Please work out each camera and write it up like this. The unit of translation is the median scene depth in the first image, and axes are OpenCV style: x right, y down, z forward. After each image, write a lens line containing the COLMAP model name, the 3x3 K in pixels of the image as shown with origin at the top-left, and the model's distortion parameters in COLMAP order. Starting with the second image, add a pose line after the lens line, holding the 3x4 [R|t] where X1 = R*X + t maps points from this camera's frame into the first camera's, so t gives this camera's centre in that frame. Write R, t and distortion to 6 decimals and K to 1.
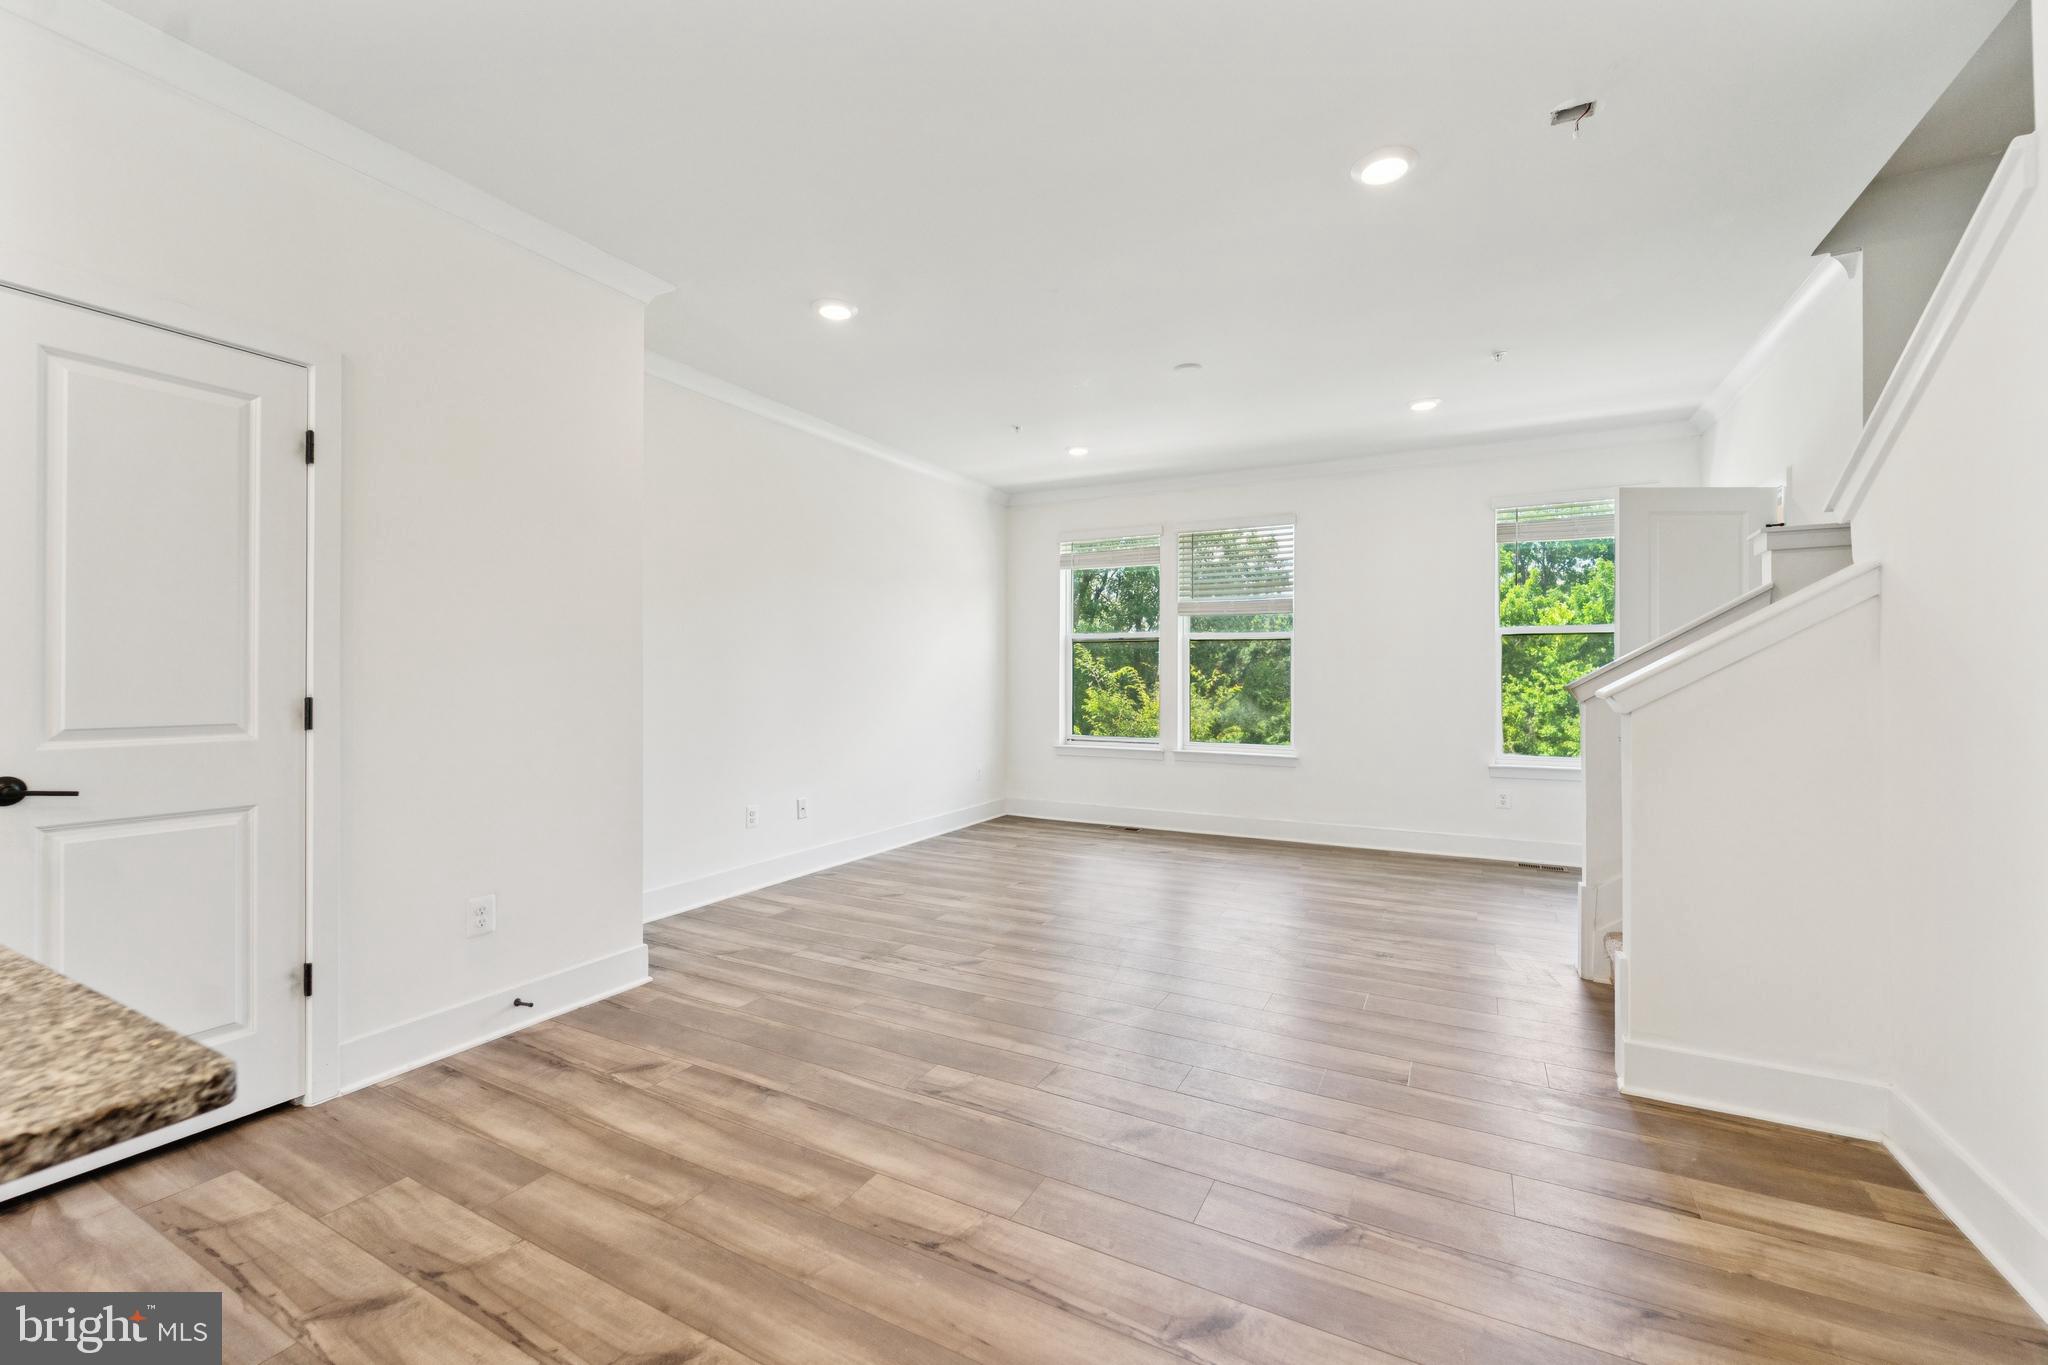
lens RADIAL K [[831.4, 0, 1032.2], [0, 831.4, 681.0], [0, 0, 1]] dist [-0.003229, -0.000504]
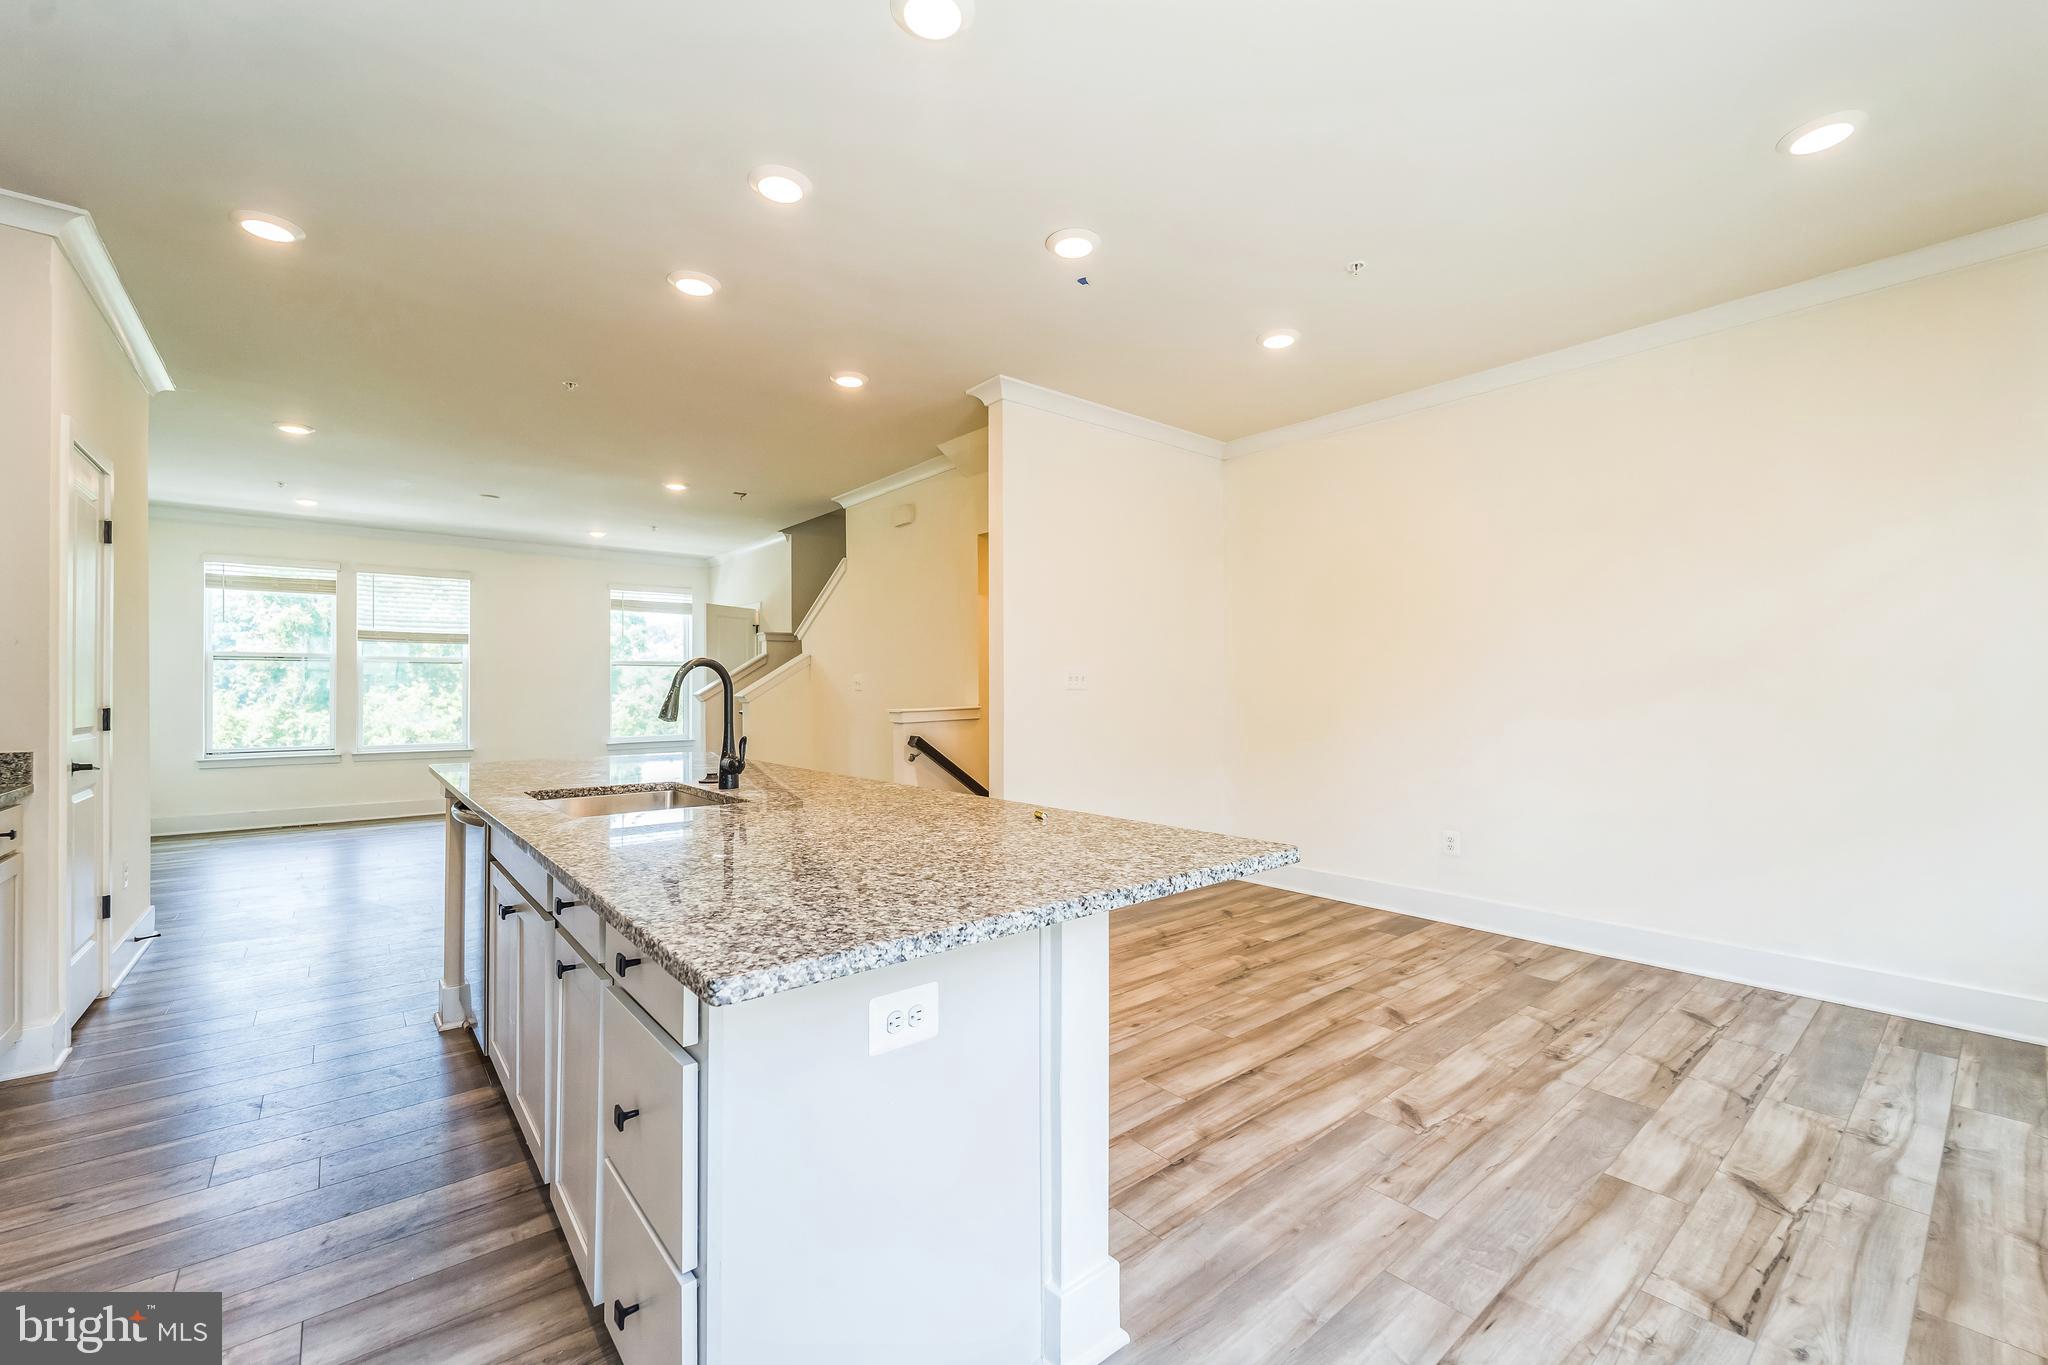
lens RADIAL K [[831.4, 0, 1032.2], [0, 831.4, 681.0], [0, 0, 1]] dist [-0.003229, -0.000504]
pose [[0.379498, 0.005896, 0.925174, -1.229247], [0.008569, 0.999914, -0.009888, 0.000891], [-0.925153, 0.011681, 0.379415, -0.780289]]
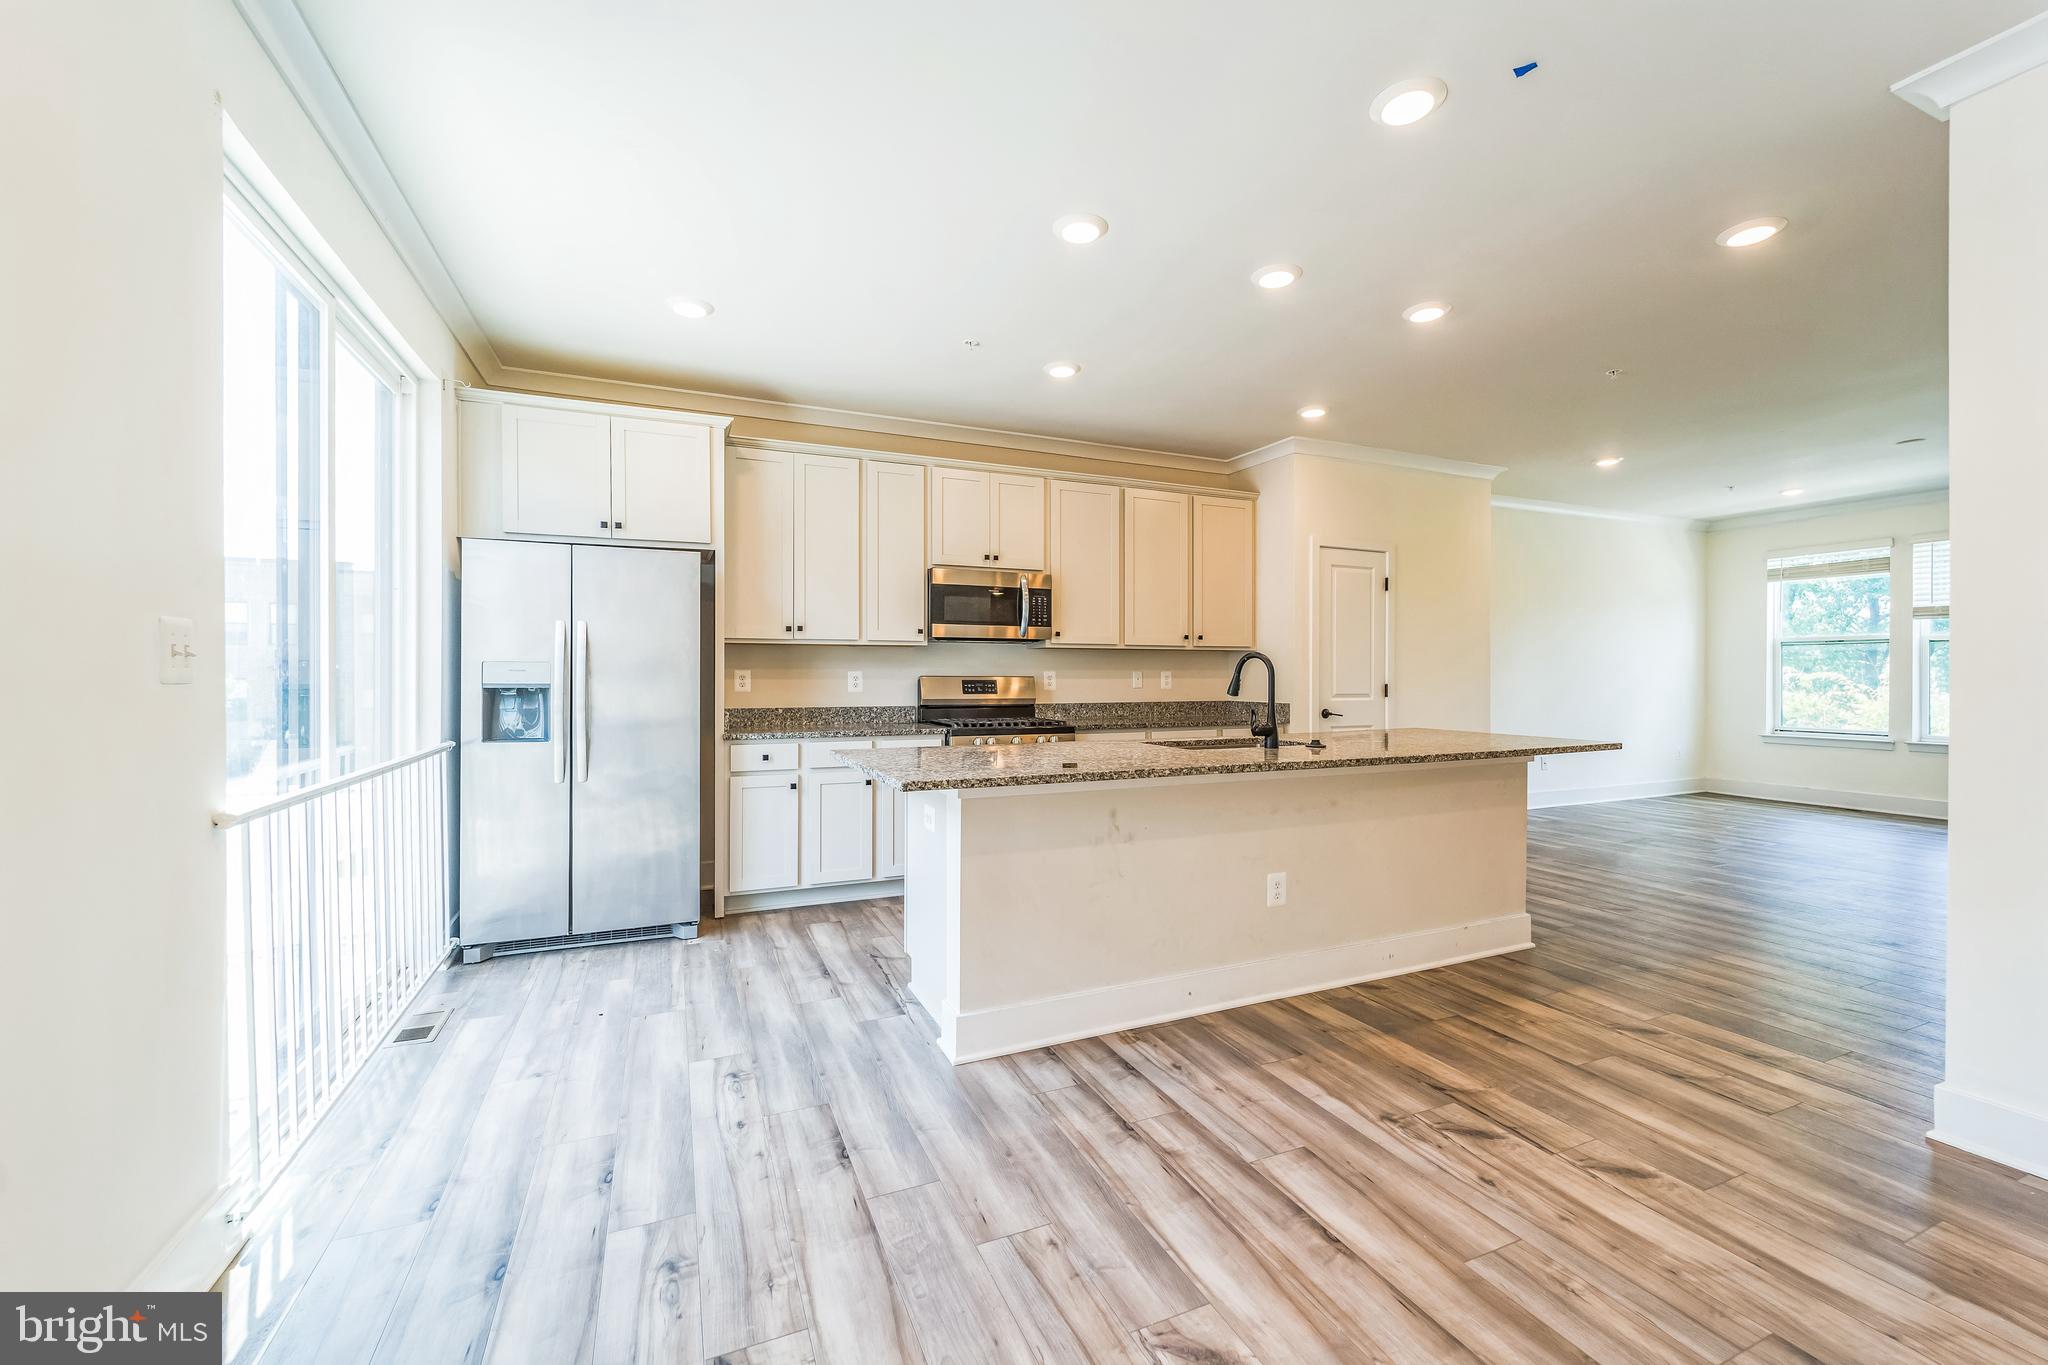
lens RADIAL K [[822.6, 0, 1028.6], [0, 822.6, 680.6], [0, 0, 1]] dist [0.000352, -0.000646]
pose [[0.781125, 0.002611, -0.624369, -0.127965], [-0.001385, 0.999996, 0.002449, 0.003717], [0.624373, -0.001048, 0.781126, -1.257024]]
